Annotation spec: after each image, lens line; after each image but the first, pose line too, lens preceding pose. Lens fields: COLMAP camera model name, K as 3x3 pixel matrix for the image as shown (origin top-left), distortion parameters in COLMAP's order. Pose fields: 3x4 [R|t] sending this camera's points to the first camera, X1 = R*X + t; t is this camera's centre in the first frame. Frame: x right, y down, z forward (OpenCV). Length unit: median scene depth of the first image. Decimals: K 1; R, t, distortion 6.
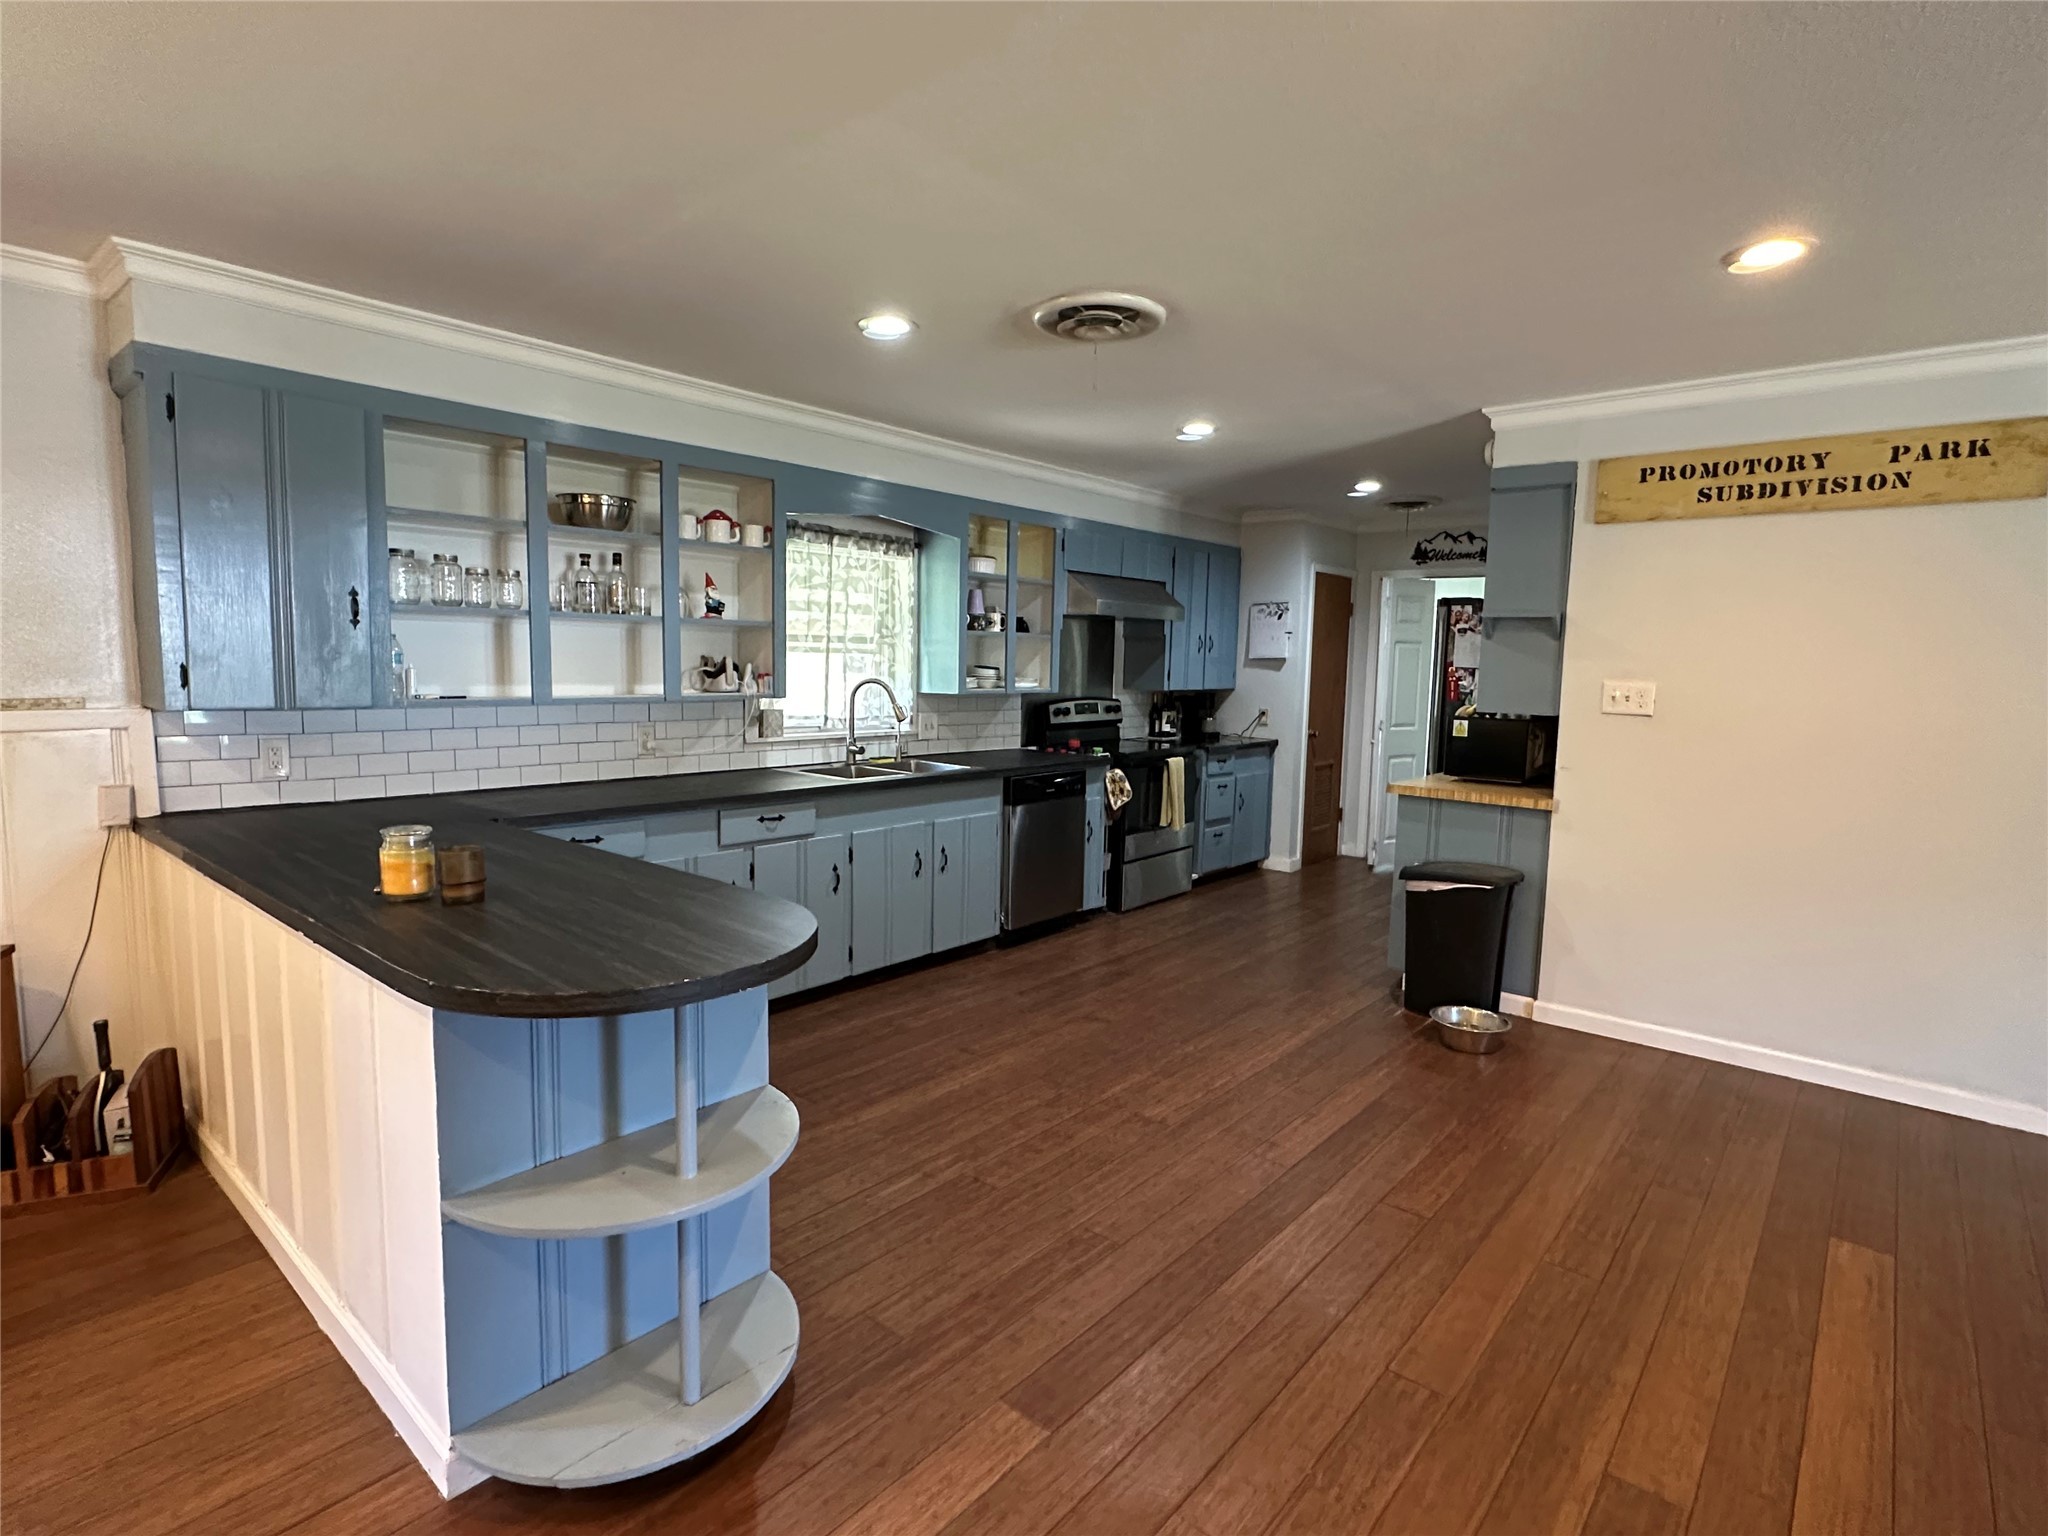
lens RADIAL K [[1027.9, 0, 1020.2], [0, 1027.9, 765.3], [0, 0, 1]] dist [-0.004954, 0.001289]
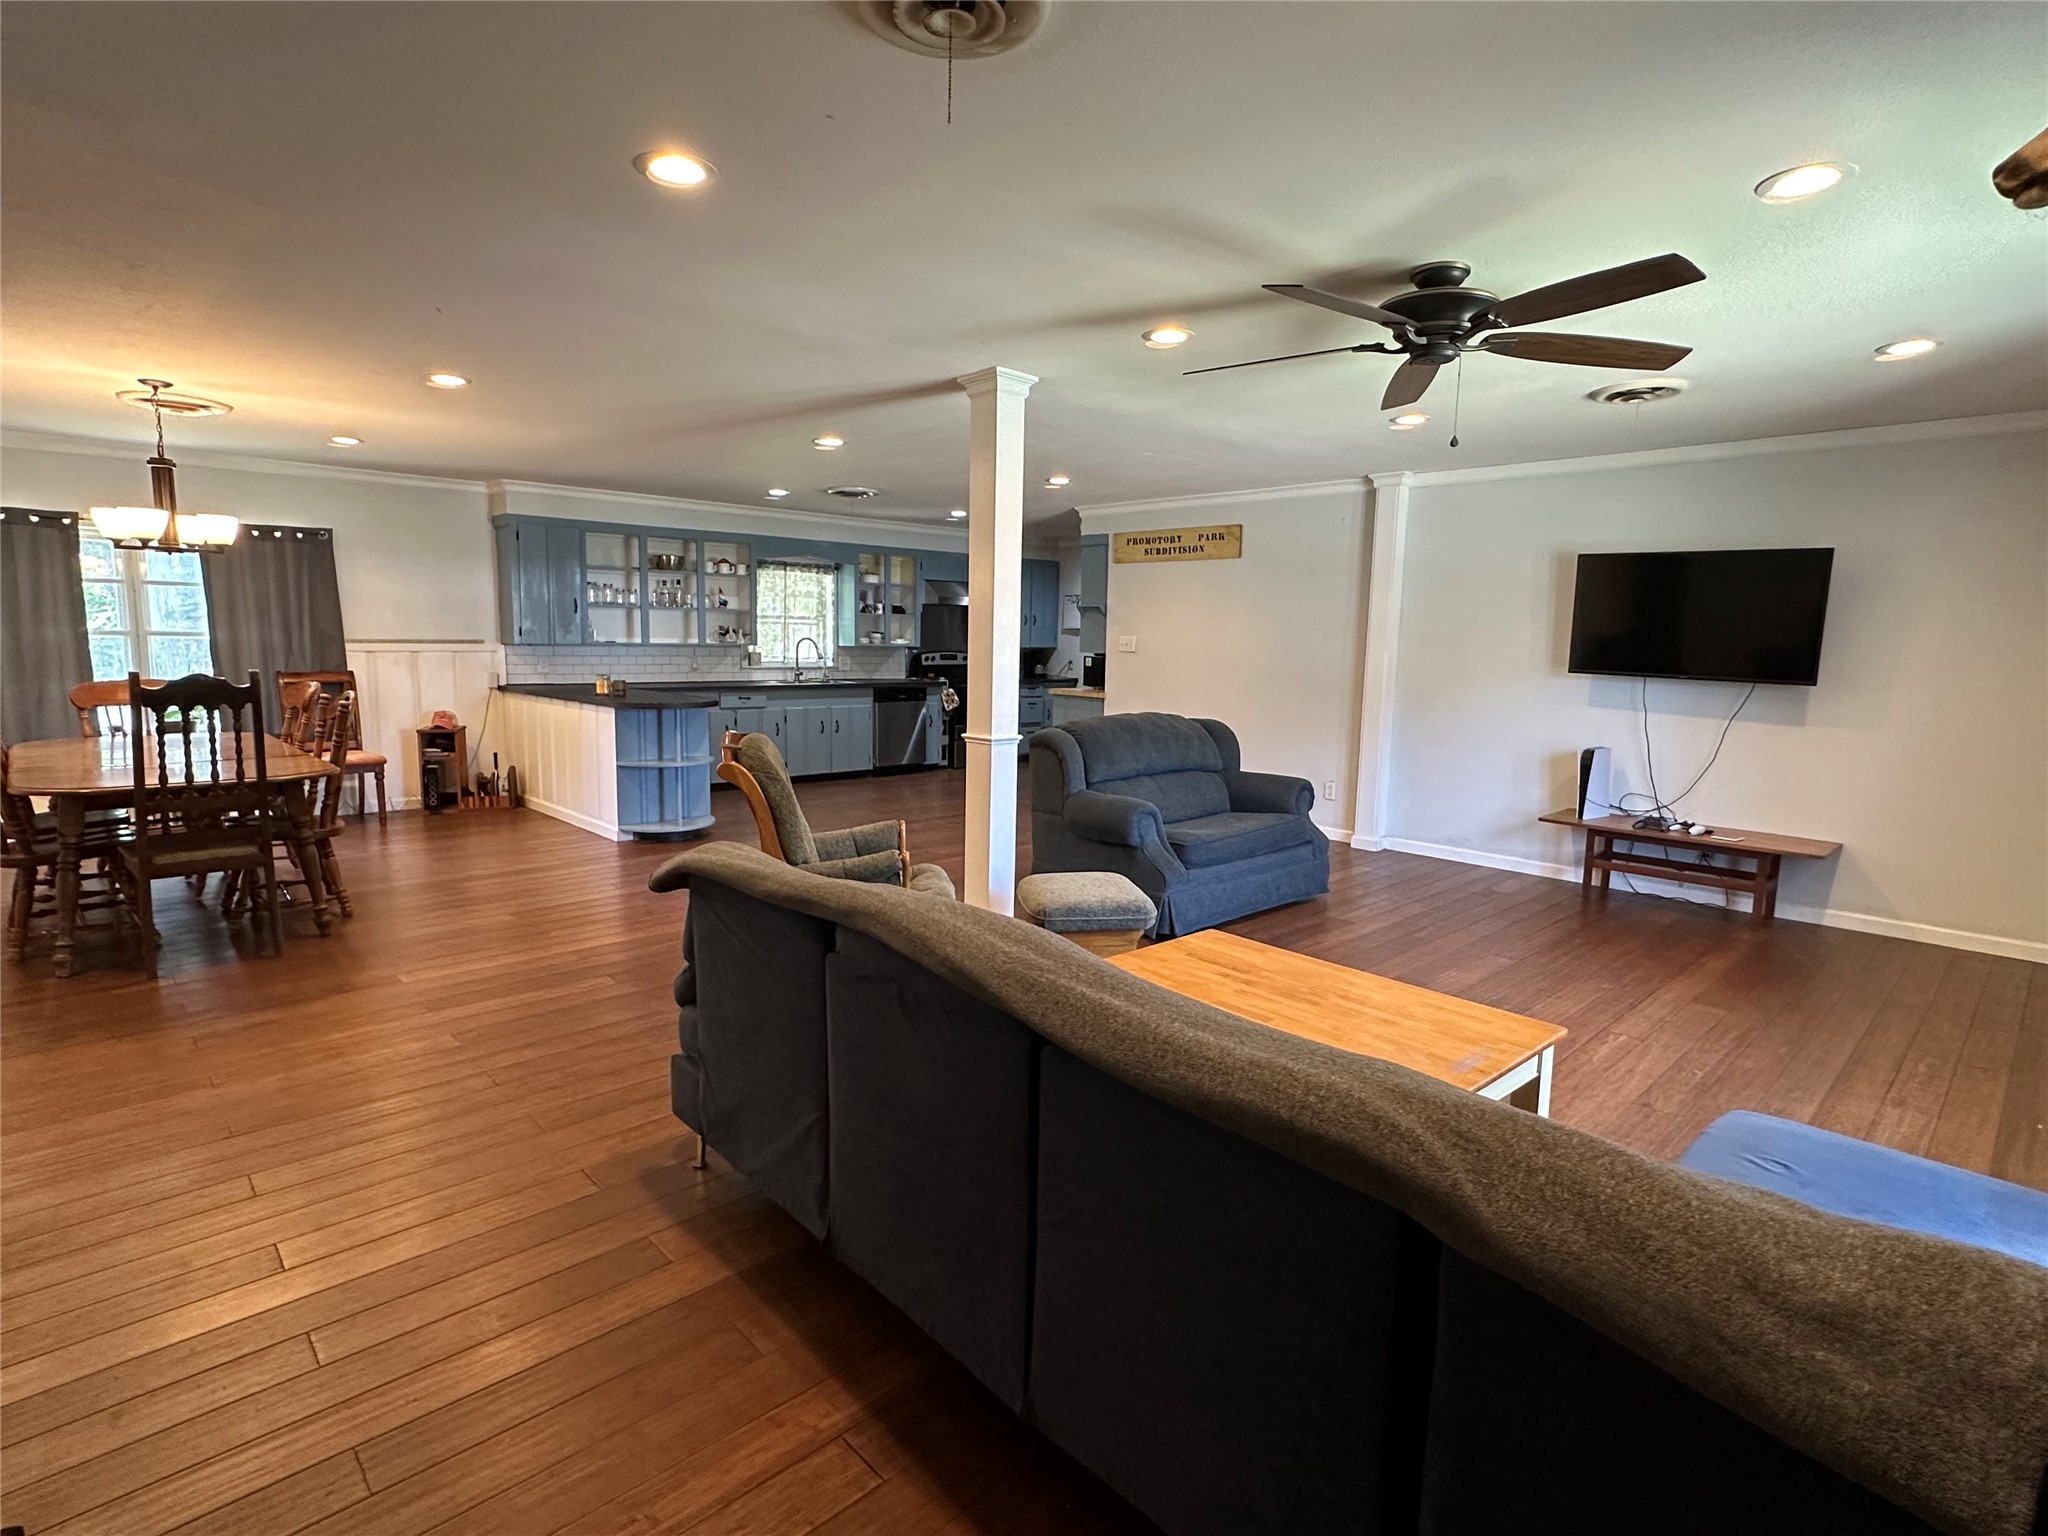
lens RADIAL K [[1021.7, 0, 1021.2], [0, 1021.7, 769.7], [0, 0, 1]] dist [-0.004709, 0.002149]
pose [[0.995539, 0.011914, -0.093592, 0.632596], [-0.009572, 0.999631, 0.025439, 0.161937], [0.093860, -0.024430, 0.995286, -1.295097]]
